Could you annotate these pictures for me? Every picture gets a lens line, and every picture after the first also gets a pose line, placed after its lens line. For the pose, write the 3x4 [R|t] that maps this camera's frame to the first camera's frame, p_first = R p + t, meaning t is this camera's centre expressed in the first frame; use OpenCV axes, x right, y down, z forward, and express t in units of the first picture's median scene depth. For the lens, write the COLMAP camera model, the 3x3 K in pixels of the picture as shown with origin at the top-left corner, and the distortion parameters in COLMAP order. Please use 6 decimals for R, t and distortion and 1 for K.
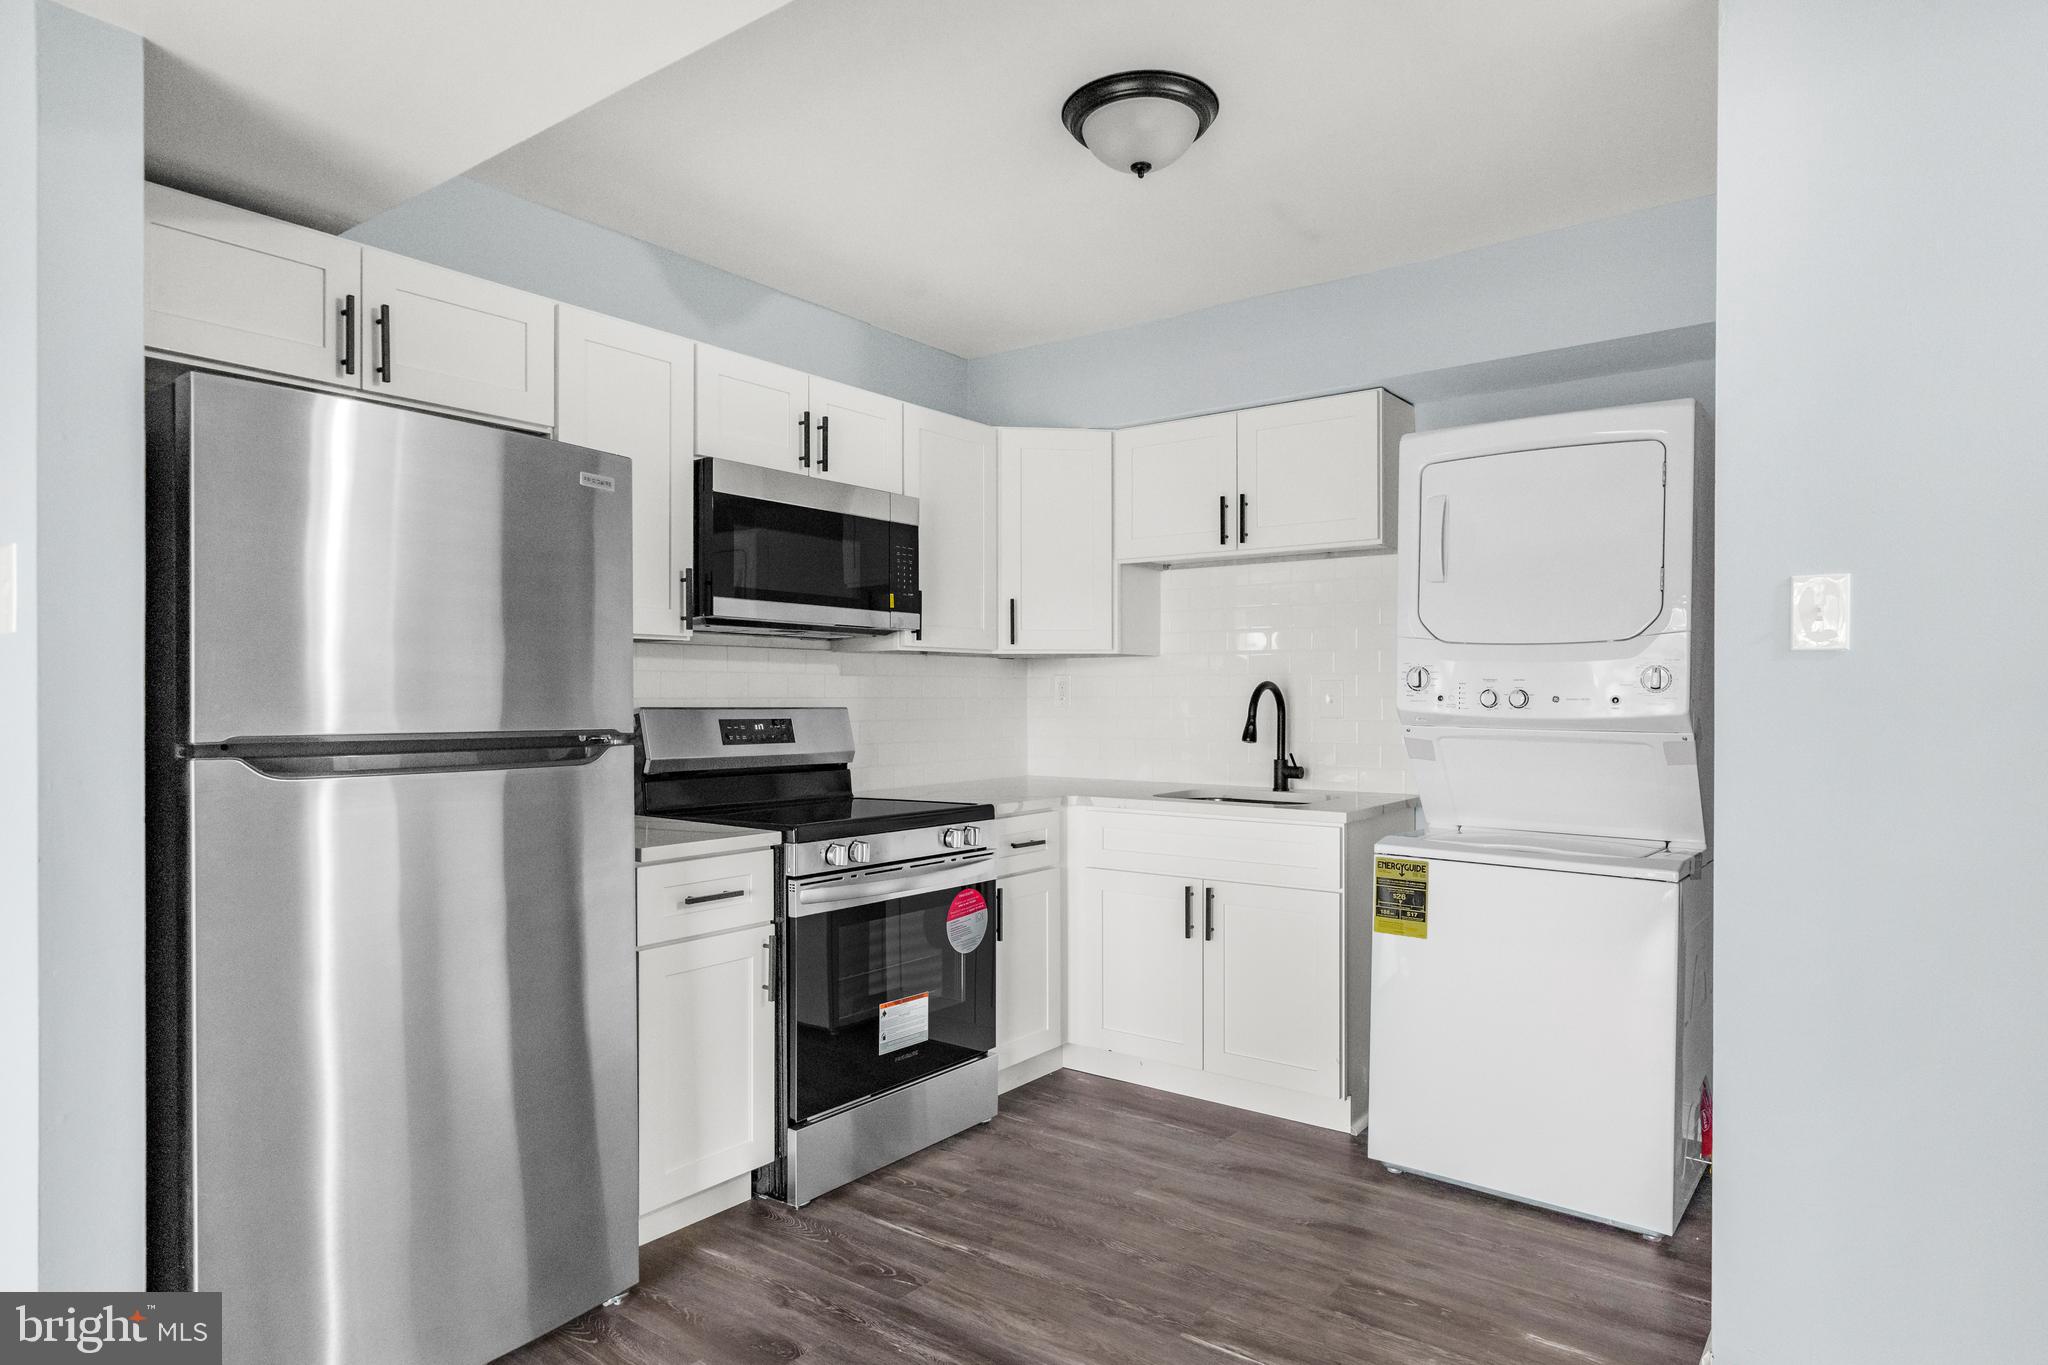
lens RADIAL K [[1177.4, 0, 1023.9], [0, 1177.4, 702.7], [0, 0, 1]] dist [0.006745, 0.000482]
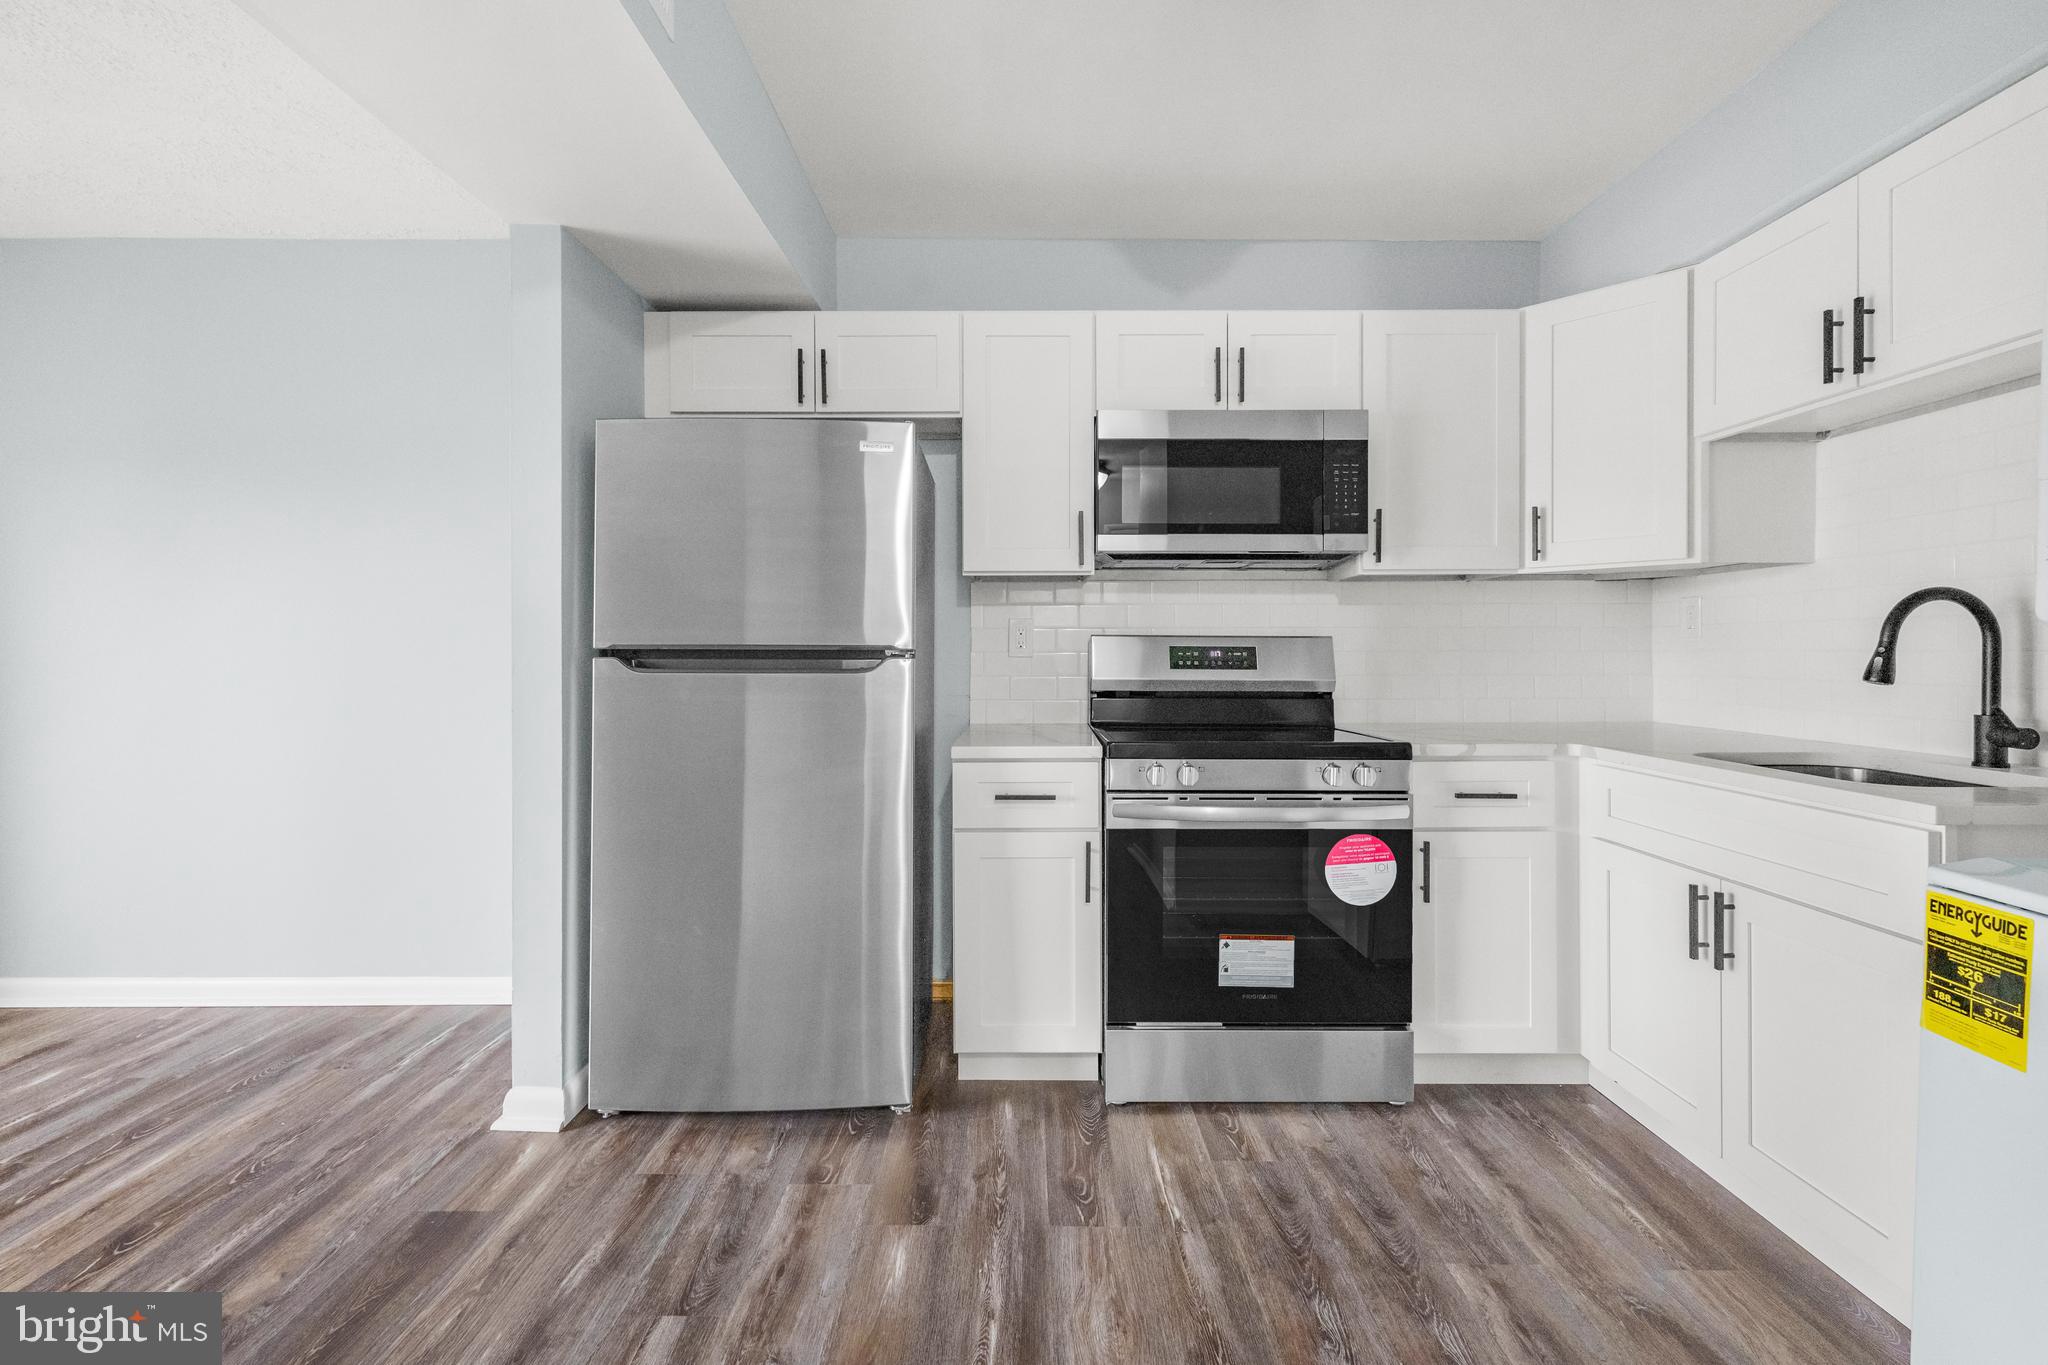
lens RADIAL K [[914.0, 0, 1029.7], [0, 914.0, 654.7], [0, 0, 1]] dist [0.001769, 0.001687]
pose [[0.604291, 0.004270, -0.796752, 0.375148], [-0.002510, 0.999991, 0.003455, 0.021160], [0.796759, -0.000088, 0.604297, 0.403670]]
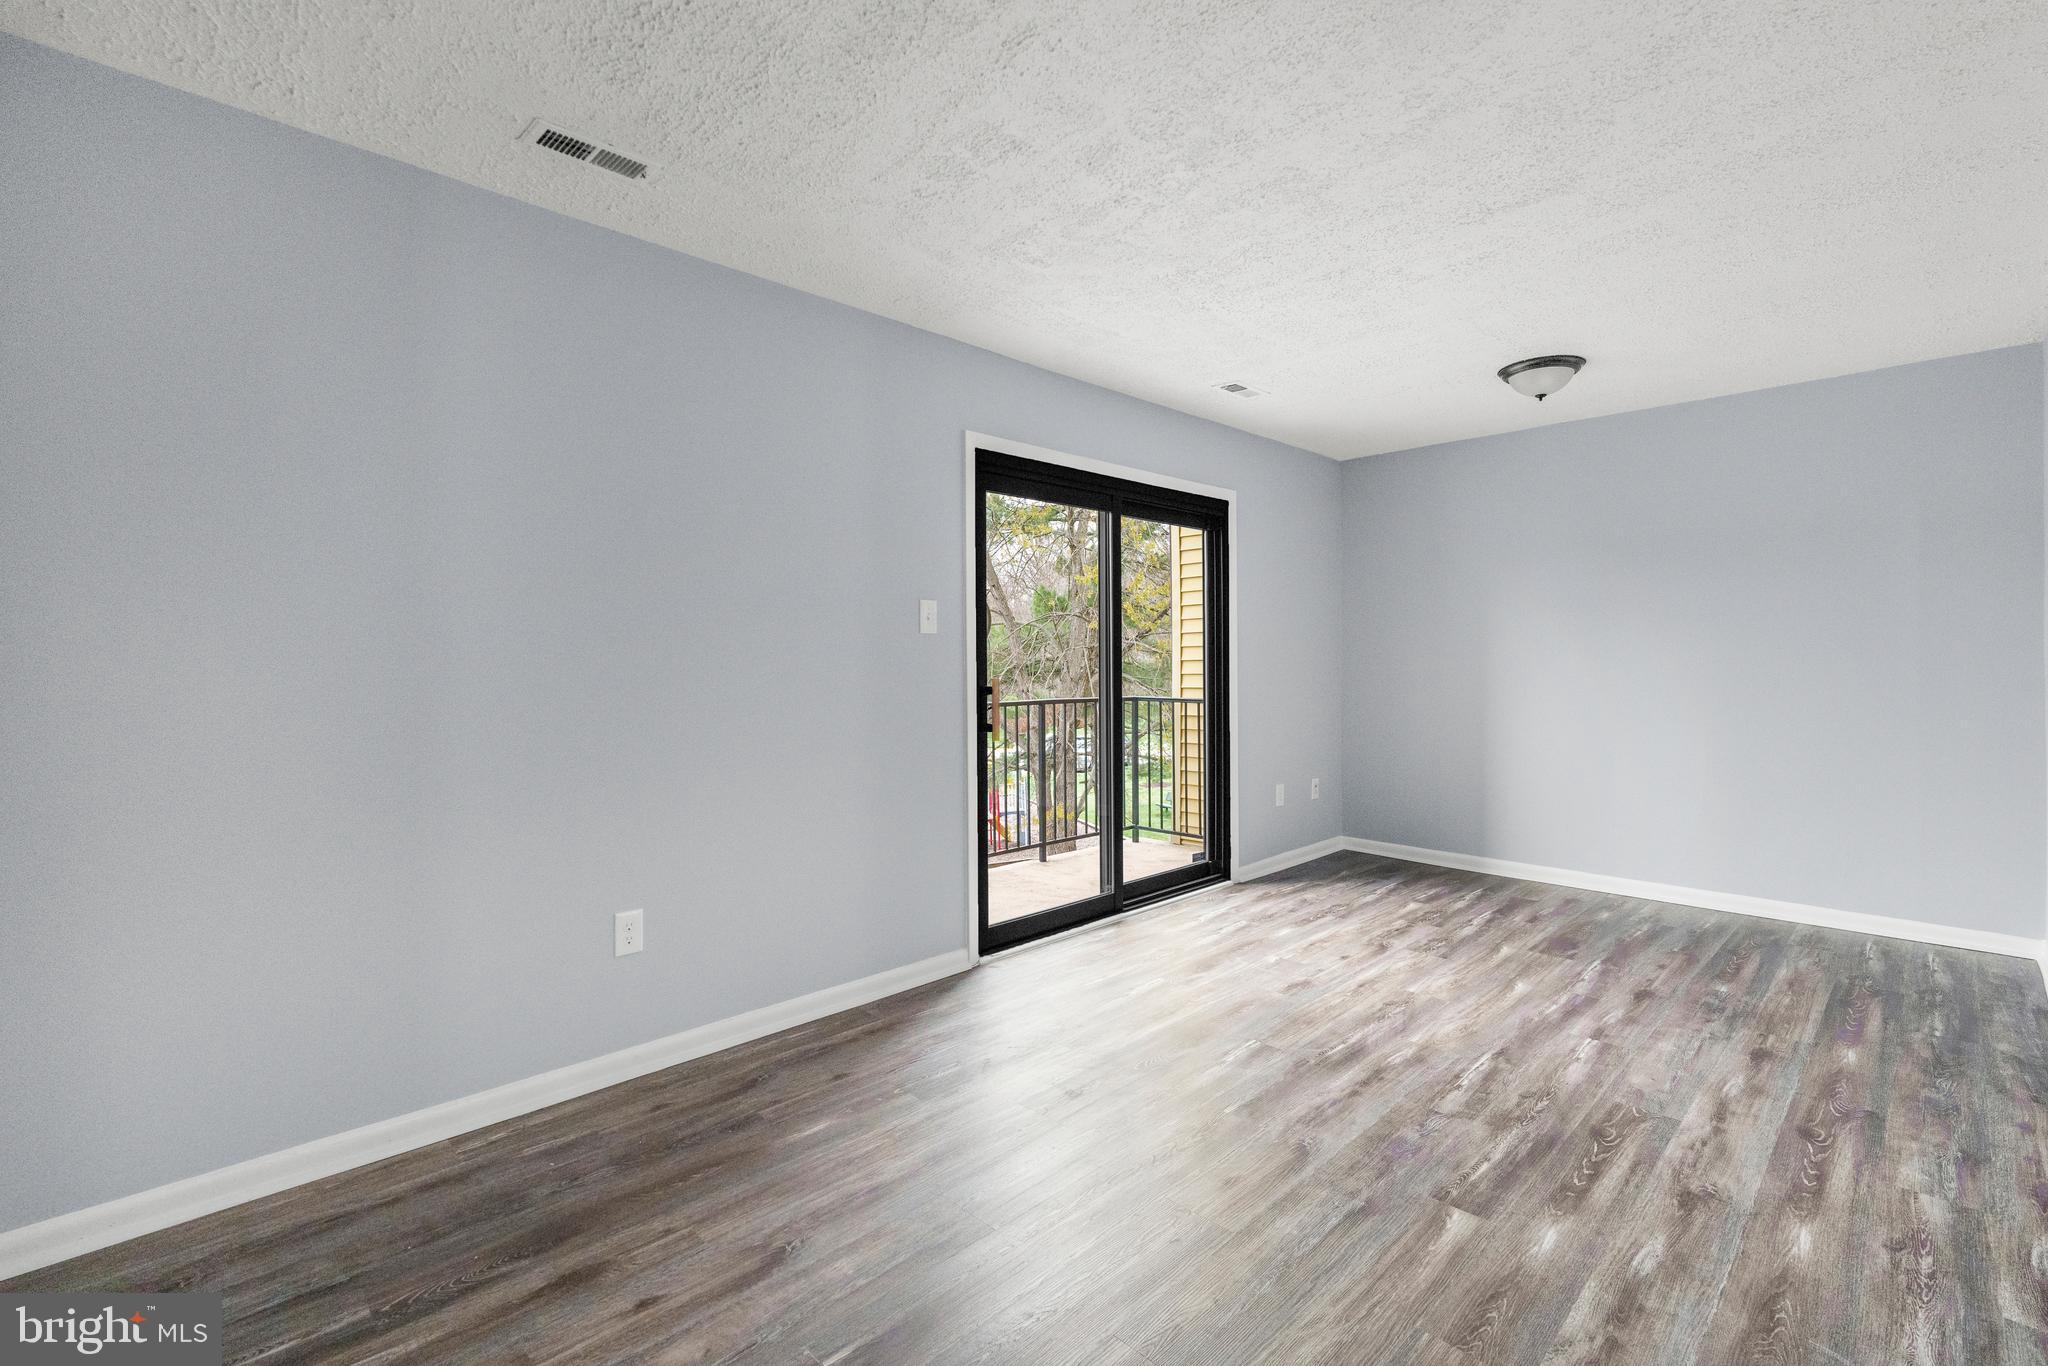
lens RADIAL K [[914.0, 0, 1013.1], [0, 914.0, 633.1], [0, 0, 1]] dist [0.001769, 0.001687]
pose [[-0.153002, -0.027865, -0.987833, 0.752163], [-0.001011, 0.999606, -0.028041, 0.003945], [0.988225, -0.003292, -0.152970, -0.471456]]
